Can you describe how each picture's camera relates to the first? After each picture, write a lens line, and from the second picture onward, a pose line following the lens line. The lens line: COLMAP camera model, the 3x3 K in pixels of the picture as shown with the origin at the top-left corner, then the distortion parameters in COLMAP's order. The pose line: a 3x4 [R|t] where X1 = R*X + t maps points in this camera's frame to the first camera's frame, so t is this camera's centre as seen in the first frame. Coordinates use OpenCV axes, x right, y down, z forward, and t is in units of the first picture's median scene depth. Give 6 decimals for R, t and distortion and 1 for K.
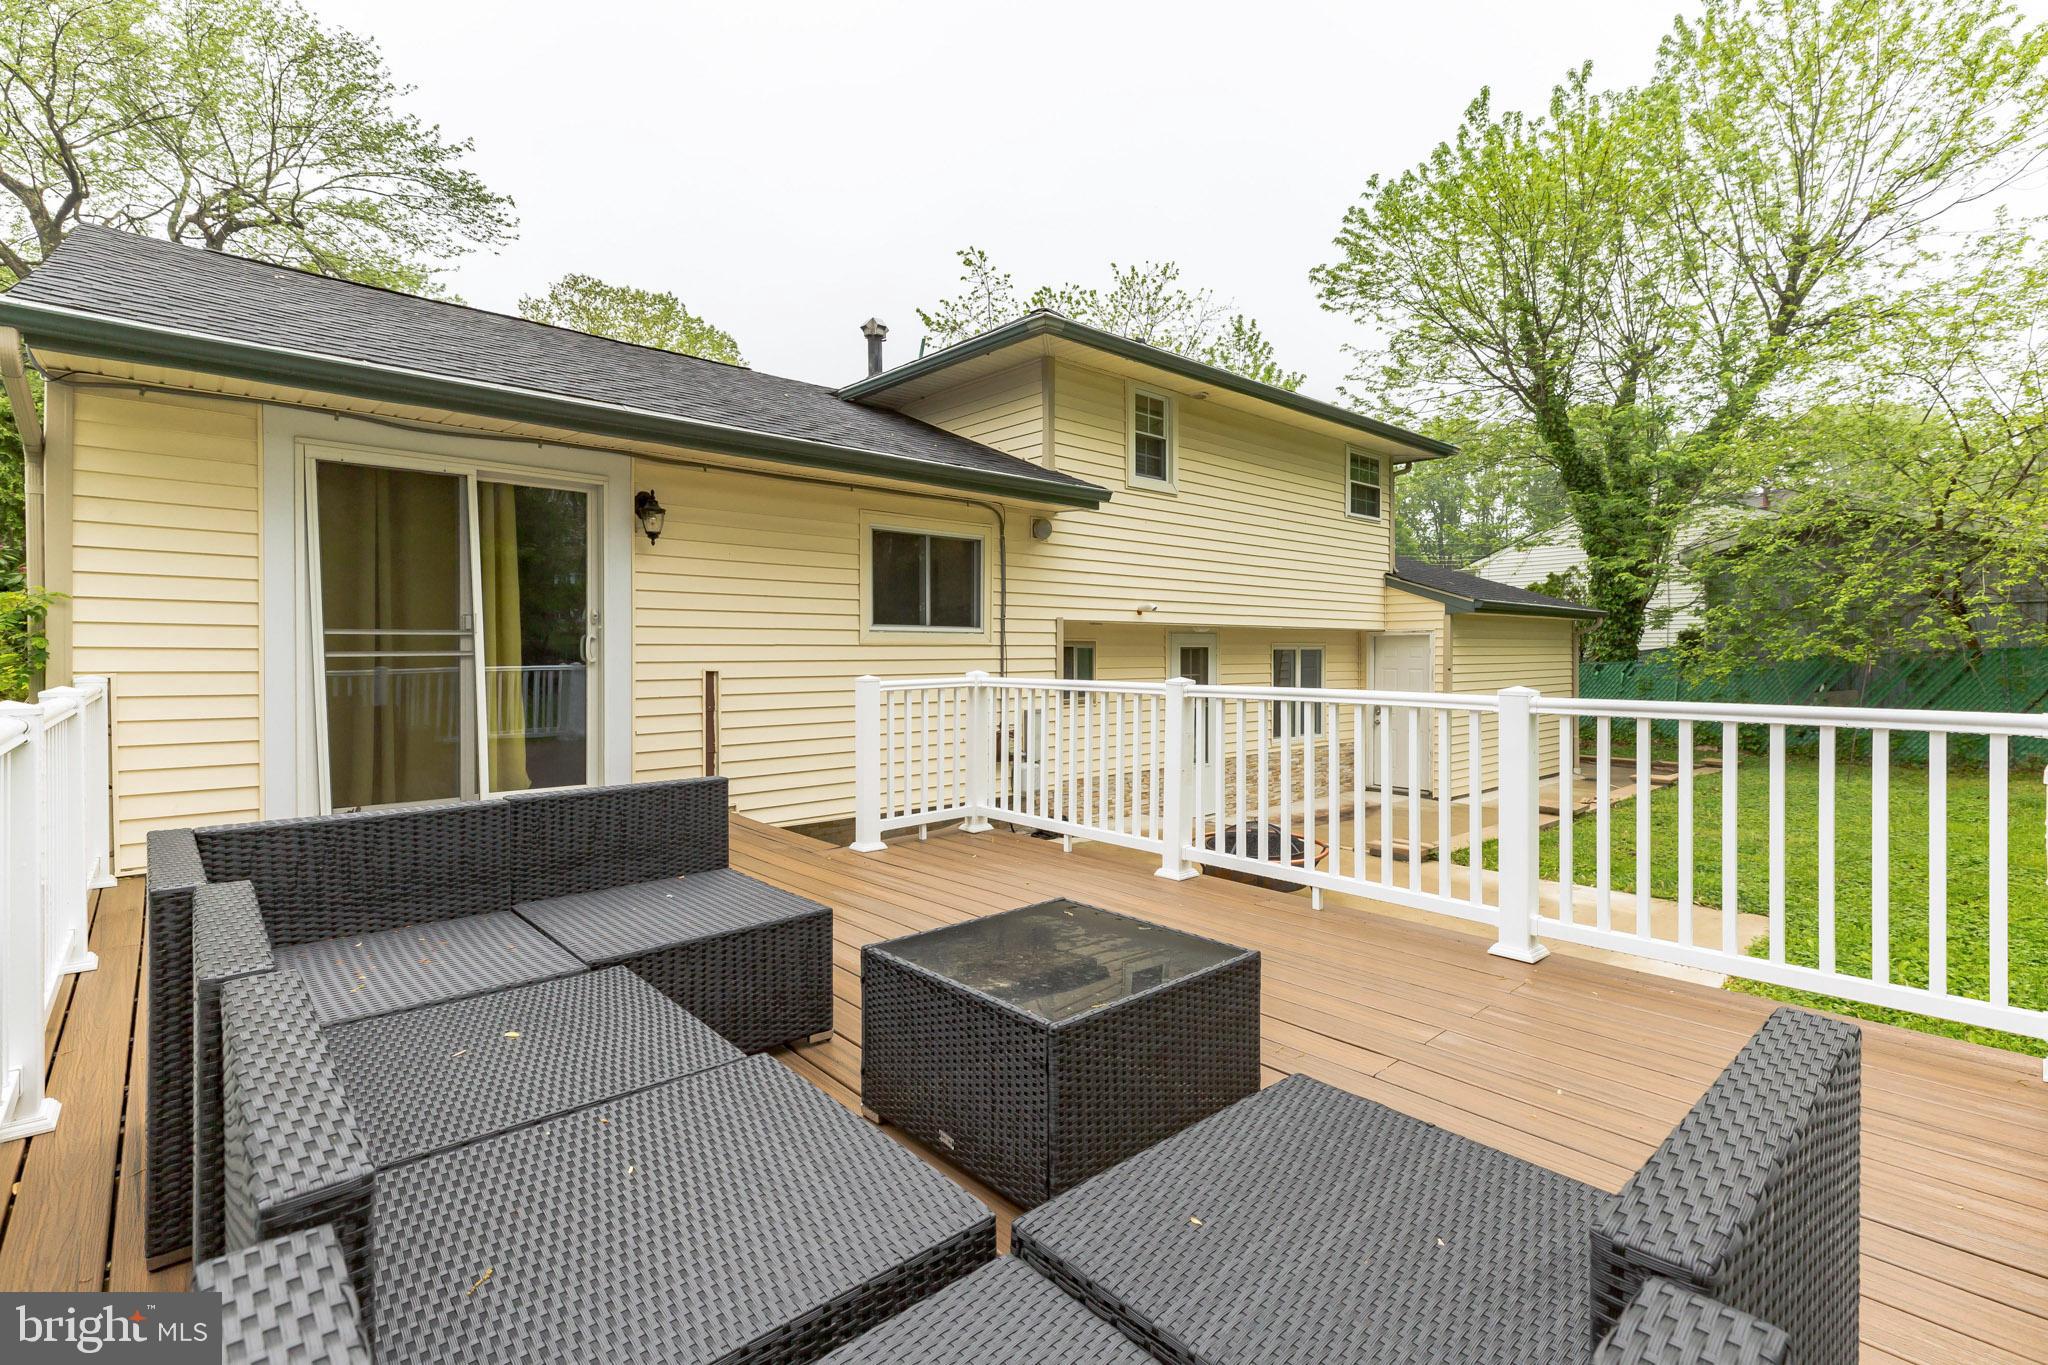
lens RADIAL K [[938.7, 0, 1063.7], [0, 938.7, 673.9], [0, 0, 1]] dist [0.003548, 0.001199]
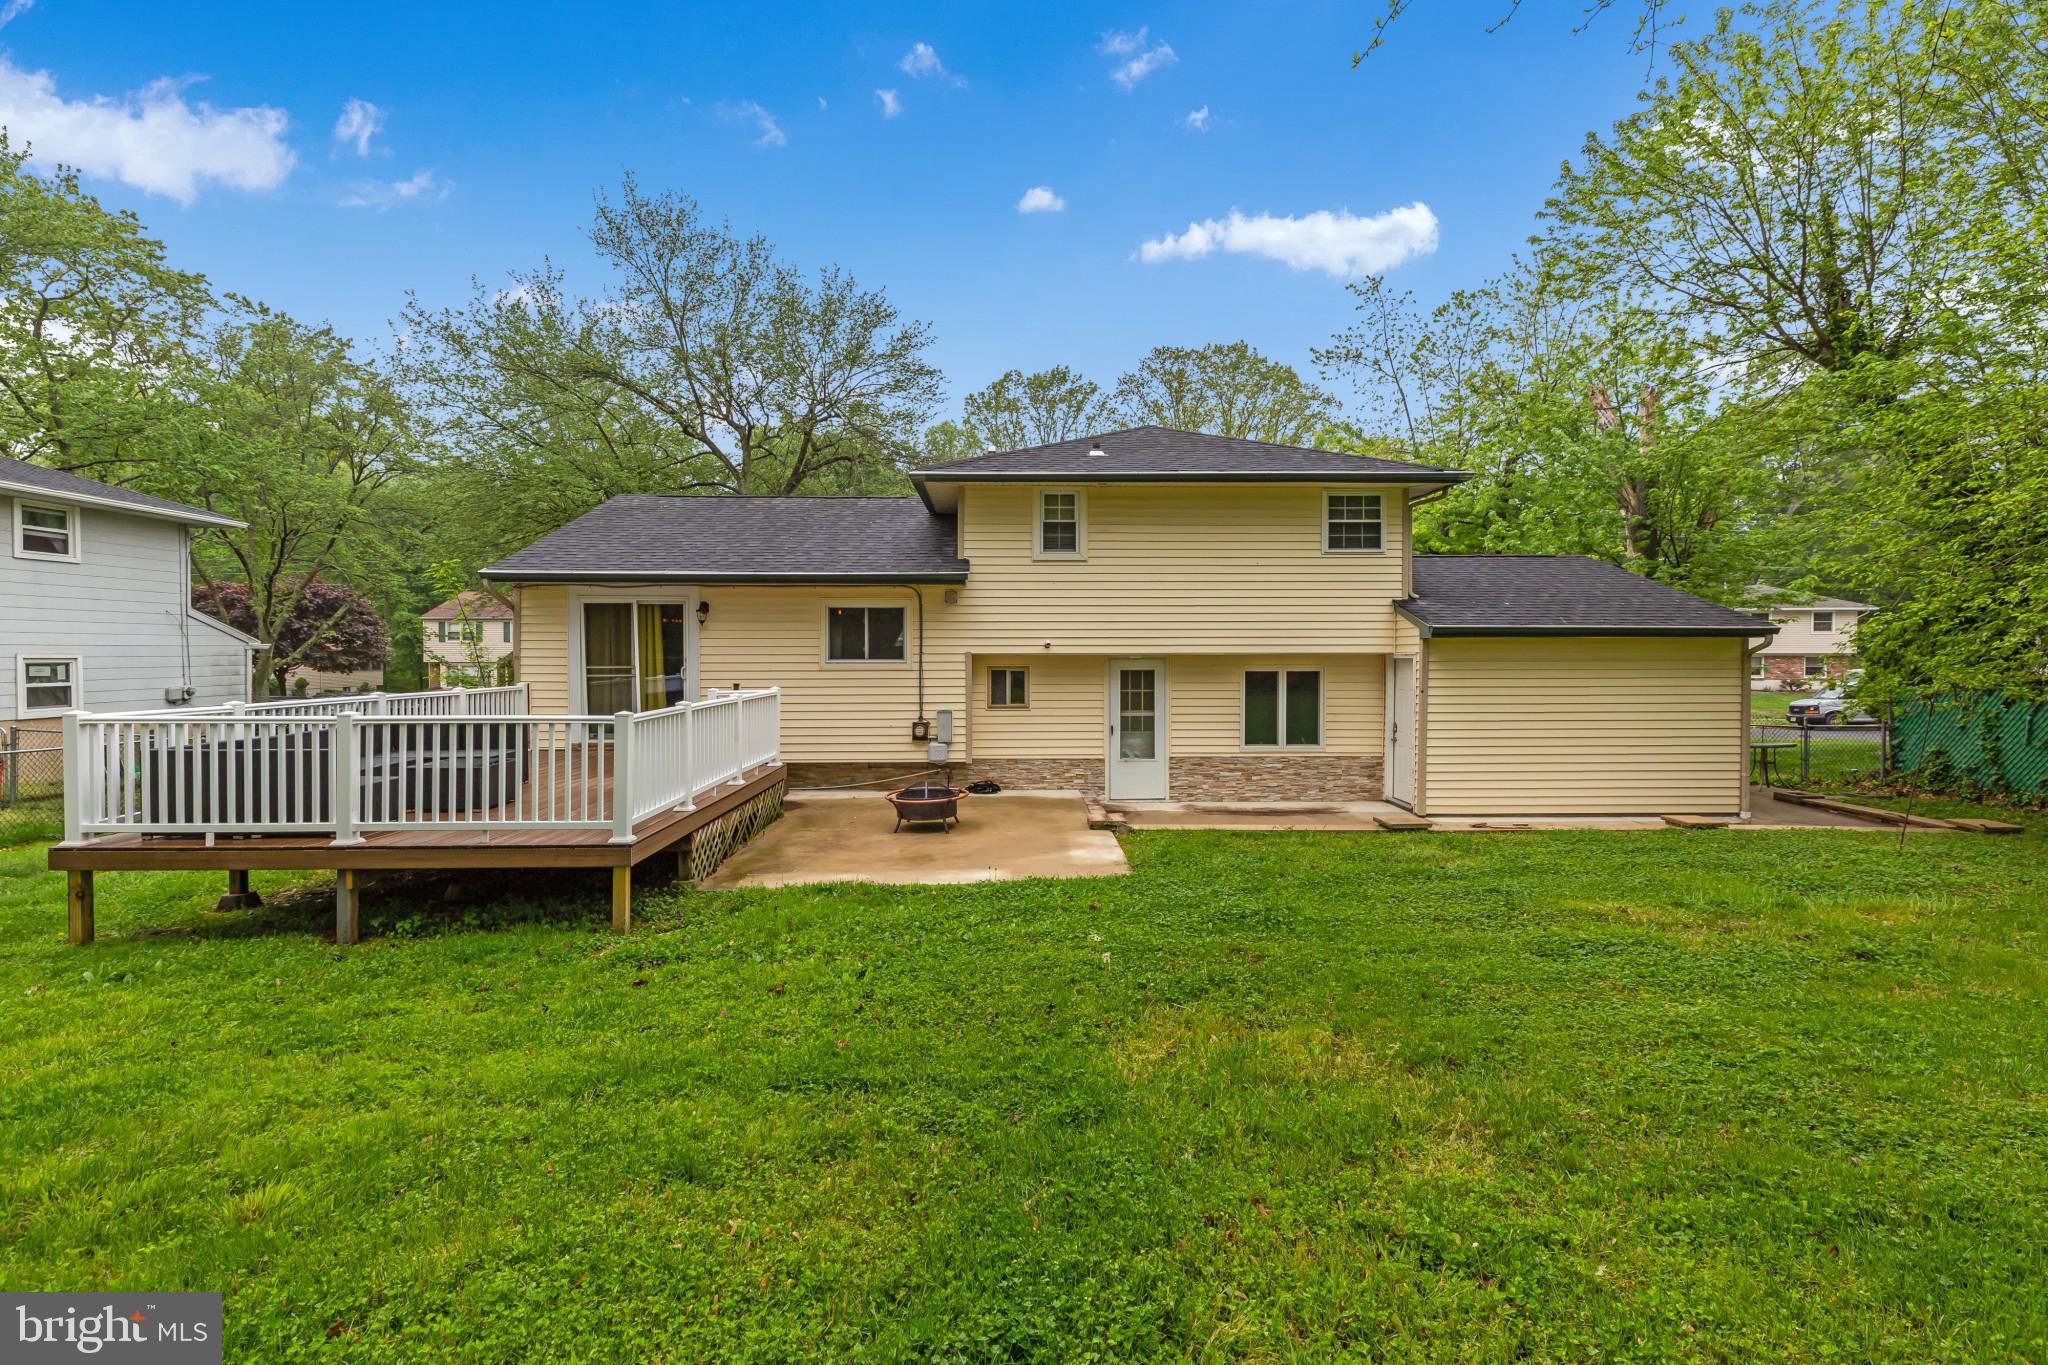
lens RADIAL K [[938.7, 0, 1063.7], [0, 938.7, 673.9], [0, 0, 1]] dist [0.003548, 0.001199]
pose [[0.767269, 0.015860, -0.641130, 1.011504], [-0.015246, 0.999863, 0.006489, -0.033023], [0.641145, 0.004796, 0.767405, -0.084054]]
